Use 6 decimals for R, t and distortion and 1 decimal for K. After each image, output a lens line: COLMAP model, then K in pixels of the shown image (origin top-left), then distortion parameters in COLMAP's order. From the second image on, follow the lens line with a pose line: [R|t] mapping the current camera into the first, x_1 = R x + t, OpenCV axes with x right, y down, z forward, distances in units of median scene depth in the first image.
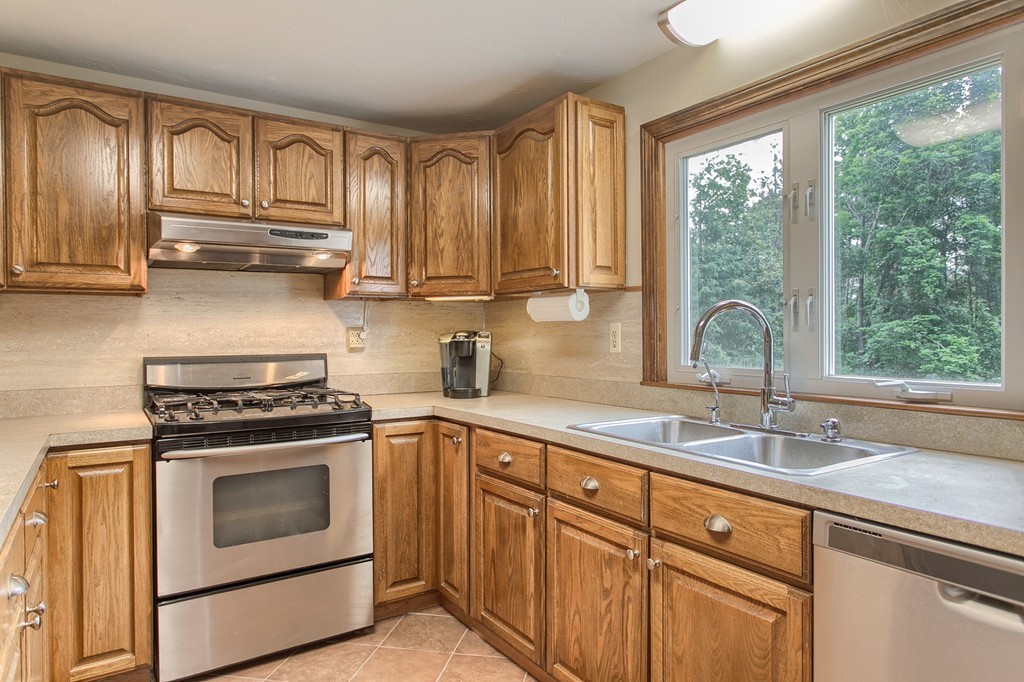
lens RADIAL K [[627.6, 0, 511.8], [0, 627.6, 338.6], [0, 0, 1]] dist [-0.019702, 0.002210]
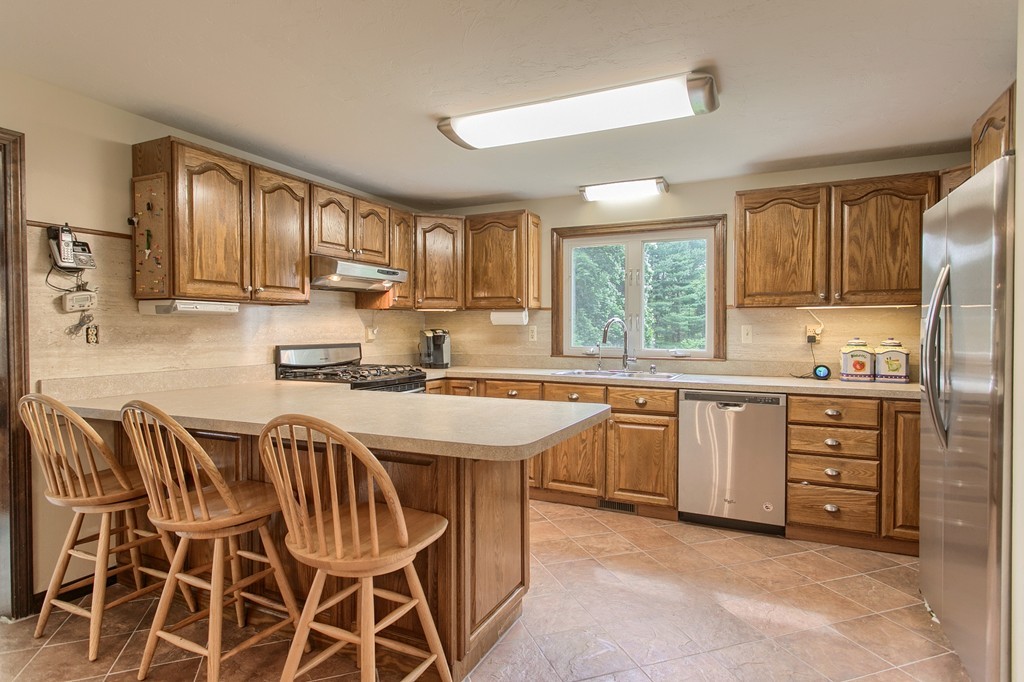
lens RADIAL K [[560.4, 0, 513.0], [0, 560.4, 335.6], [0, 0, 1]] dist [0.012581, -0.002994]
pose [[0.855908, 0.000036, 0.517128, -0.835923], [-0.002197, 0.999991, 0.003567, -0.000491], [-0.517123, -0.004189, 0.855901, -0.483777]]
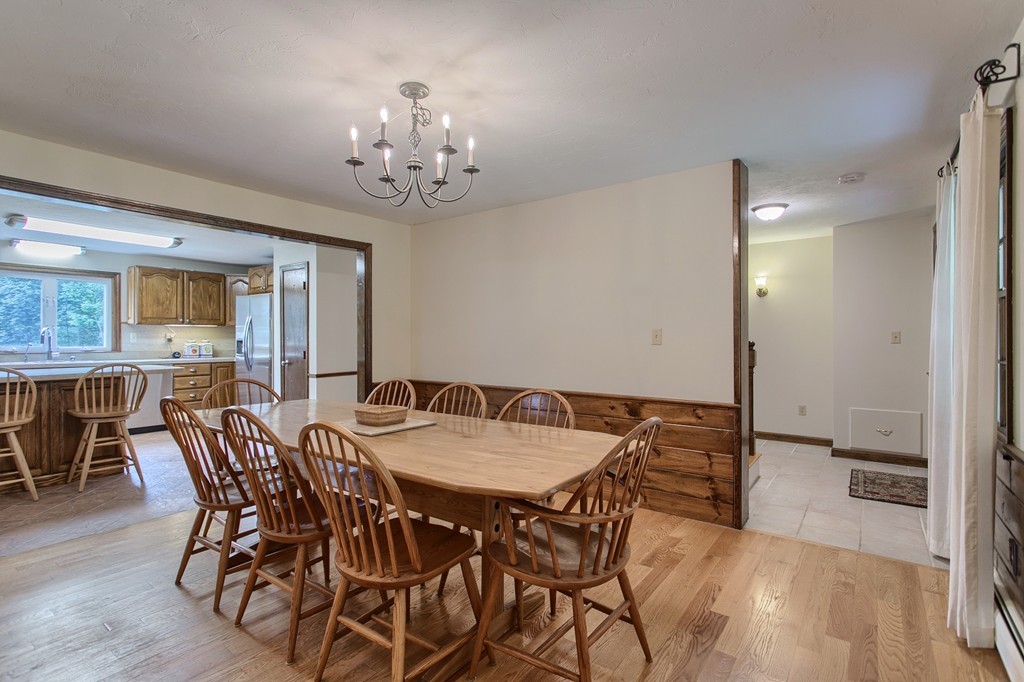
lens RADIAL K [[487.5, 0, 514.0], [0, 487.5, 338.4], [0, 0, 1]] dist [-0.012344, 0.005095]
pose [[-0.346853, 0.001510, 0.937918, -2.615878], [0.004315, 0.999991, -0.000014, 0.012705], [-0.937910, 0.004043, -0.346856, -0.484014]]
